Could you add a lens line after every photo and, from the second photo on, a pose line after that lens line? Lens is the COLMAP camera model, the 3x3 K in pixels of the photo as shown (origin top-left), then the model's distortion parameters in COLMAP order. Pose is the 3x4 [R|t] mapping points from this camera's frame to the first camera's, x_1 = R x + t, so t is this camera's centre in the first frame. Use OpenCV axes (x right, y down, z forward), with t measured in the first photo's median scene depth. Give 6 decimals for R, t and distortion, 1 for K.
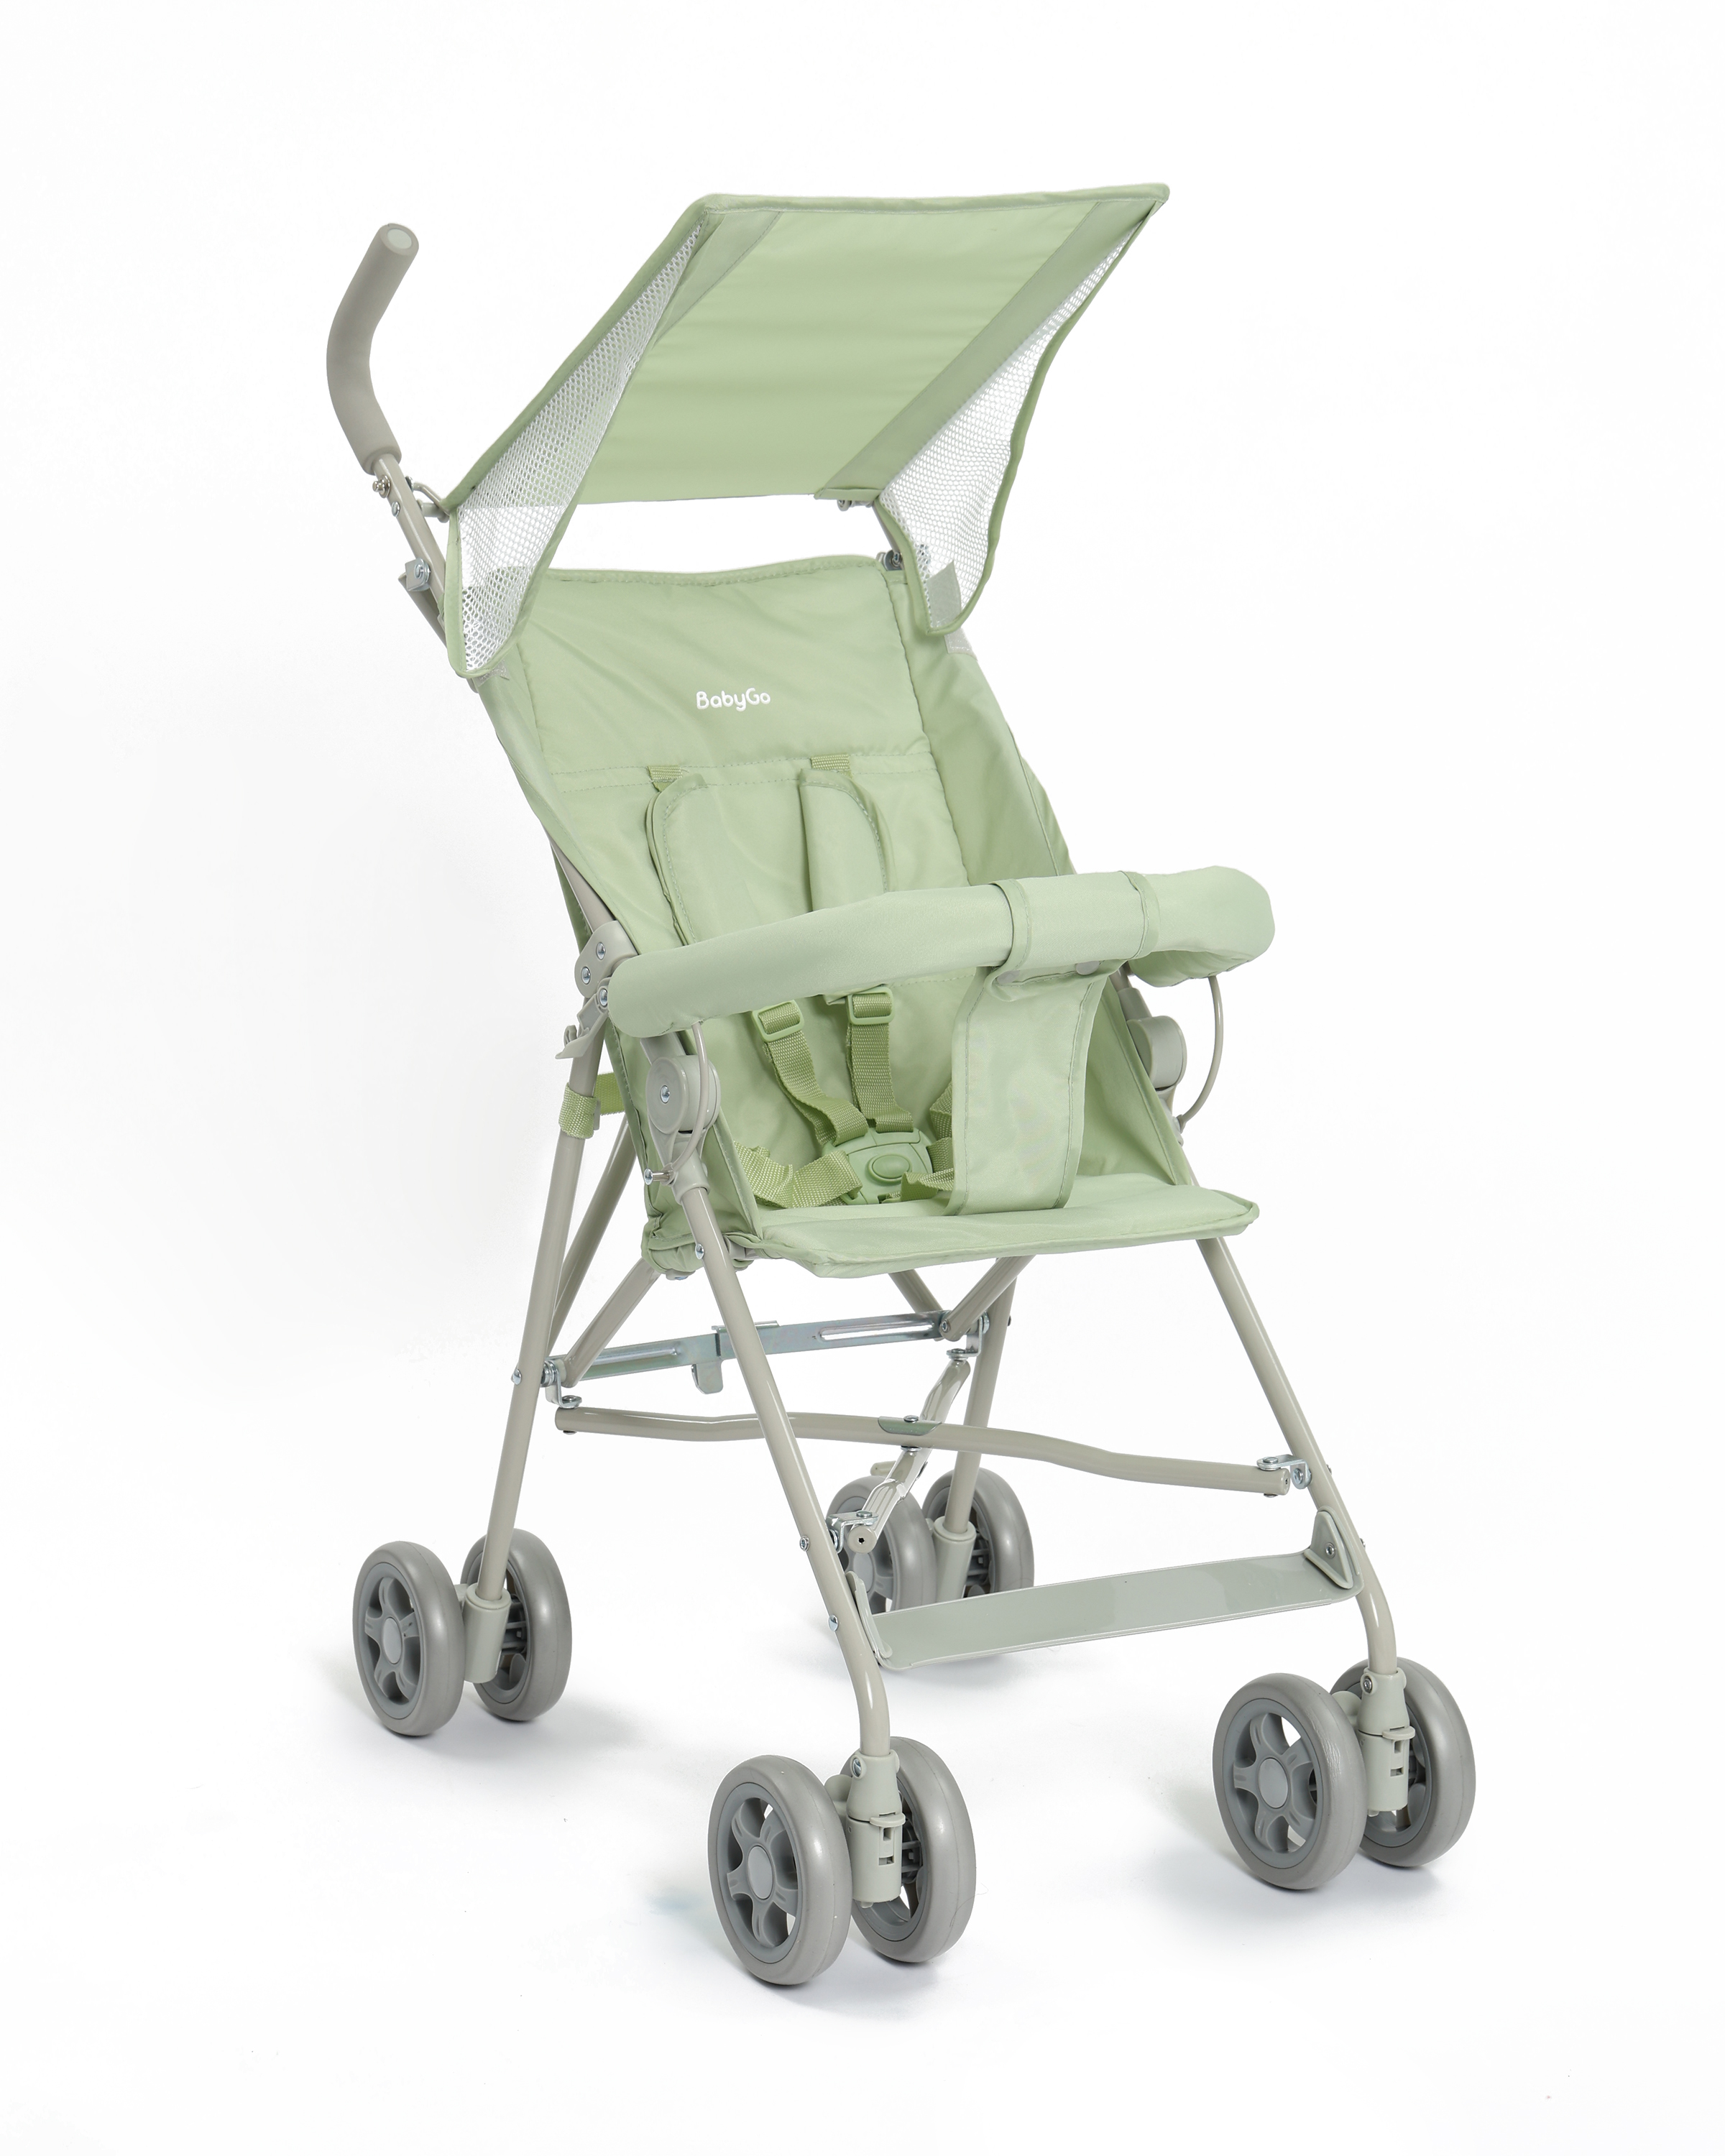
lens RADIAL K [[4556.0, 0, 862.5], [0, 4556.0, 1078.0], [0, 0, 1]] dist [-0.075203, -0.415063]
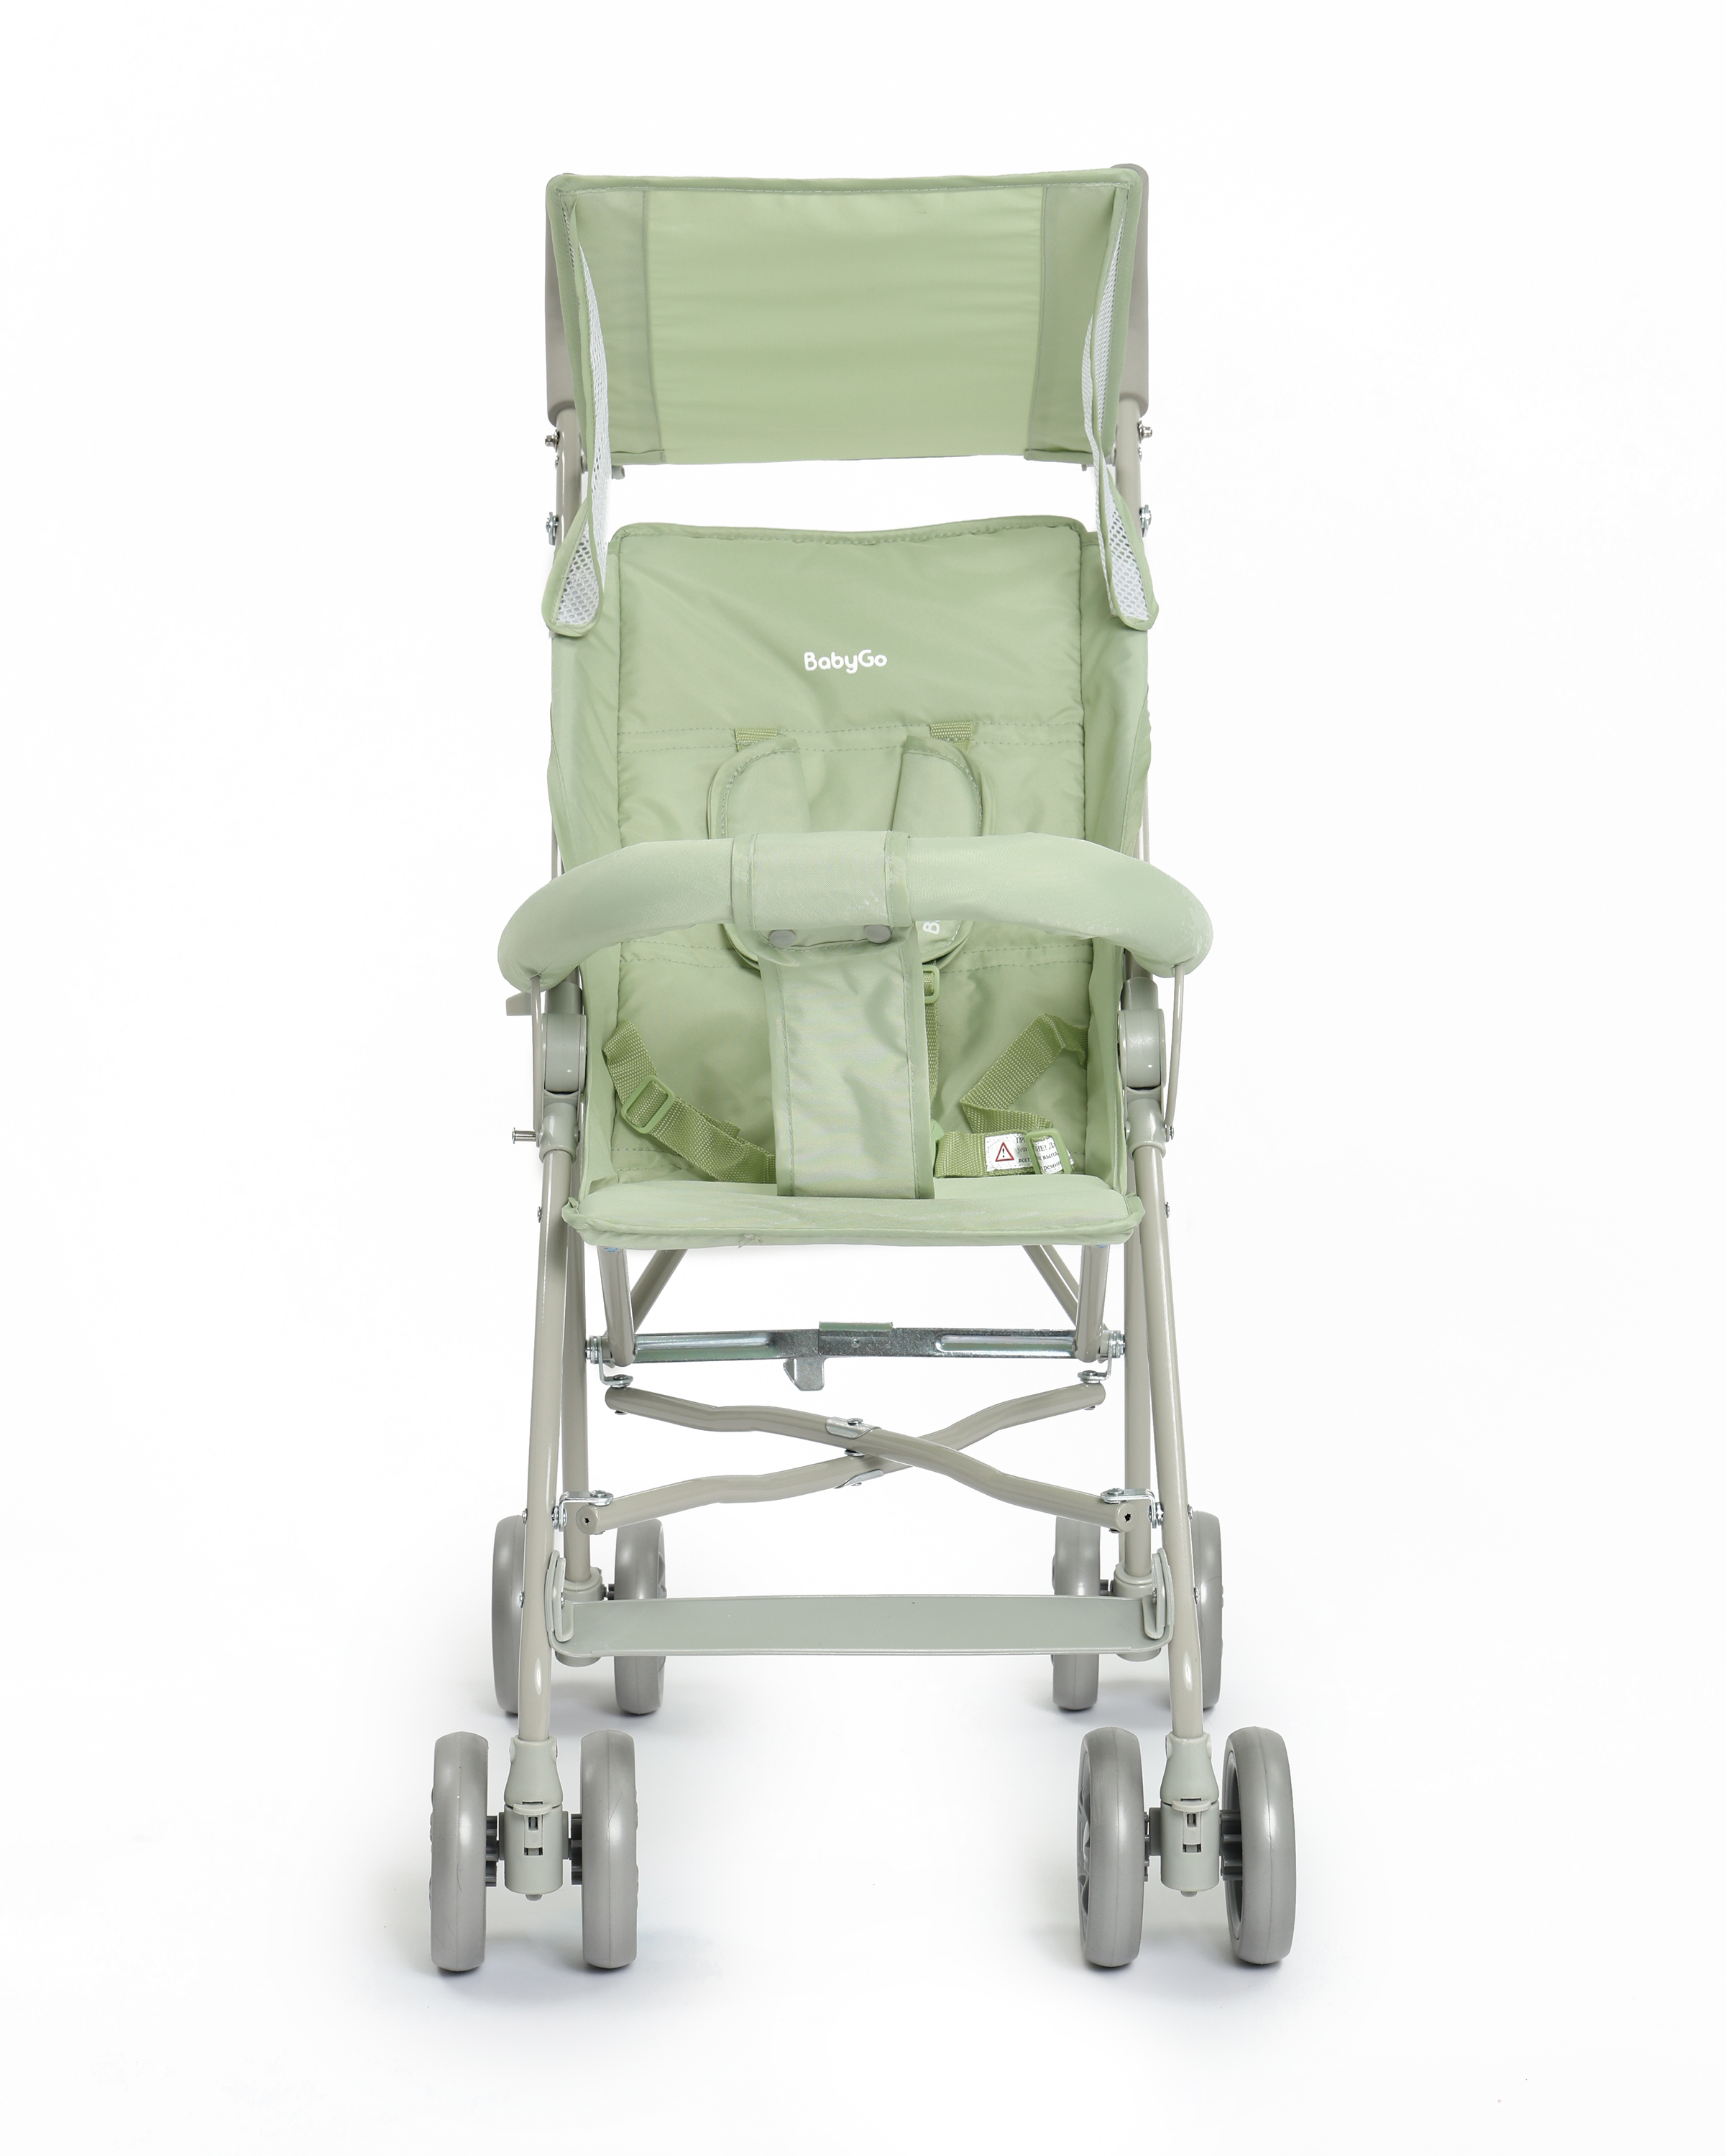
lens RADIAL K [[4917.4, 0, 862.9], [0, 4917.4, 1085.0], [0, 0, 1]] dist [0.043338, 0.542838]
pose [[0.882844, 0.053994, -0.466553, 0.459814], [-0.064835, 0.997870, -0.007202, 0.012343], [0.465170, 0.036607, 0.884464, 0.096654]]
